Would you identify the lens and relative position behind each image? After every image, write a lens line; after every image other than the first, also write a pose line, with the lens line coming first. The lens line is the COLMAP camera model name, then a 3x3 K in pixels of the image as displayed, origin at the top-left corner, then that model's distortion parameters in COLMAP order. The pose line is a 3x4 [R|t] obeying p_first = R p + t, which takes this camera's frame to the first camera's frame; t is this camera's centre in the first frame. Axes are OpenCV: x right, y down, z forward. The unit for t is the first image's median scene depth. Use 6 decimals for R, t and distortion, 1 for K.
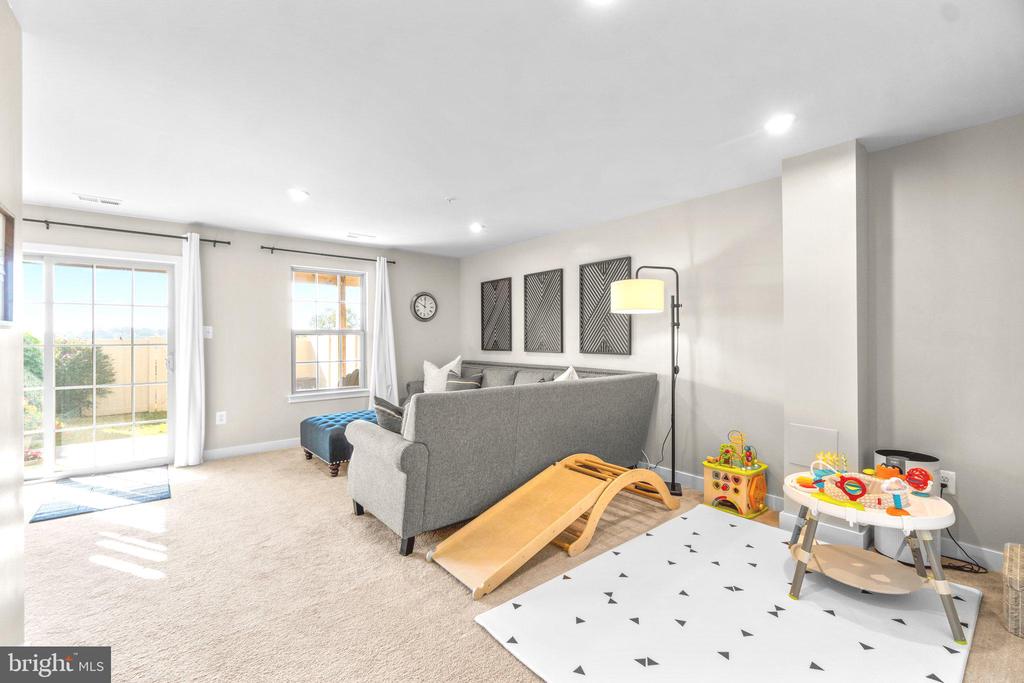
lens RADIAL K [[442.9, 0, 507.1], [0, 442.9, 336.3], [0, 0, 1]] dist [-0.005083, 0.002006]
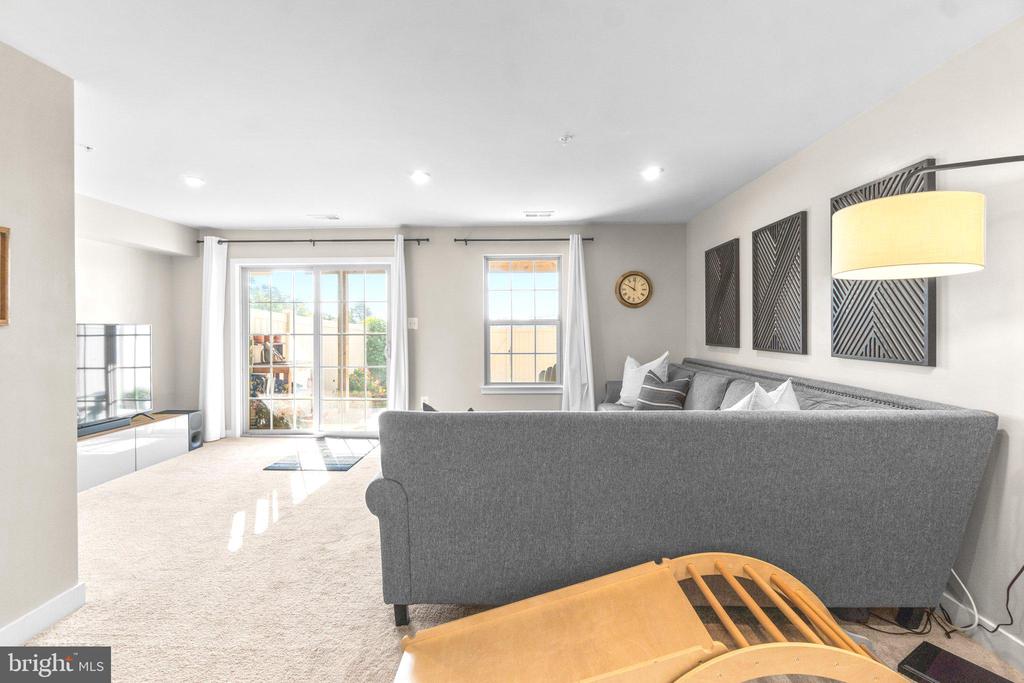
lens RADIAL K [[442.9, 0, 507.9], [0, 442.9, 328.0], [0, 0, 1]] dist [-0.005083, 0.002006]
pose [[0.758432, 0.000647, -0.651752, 0.208613], [0.004956, 0.999965, 0.006761, -0.003661], [0.651734, -0.008358, 0.758402, 0.297757]]
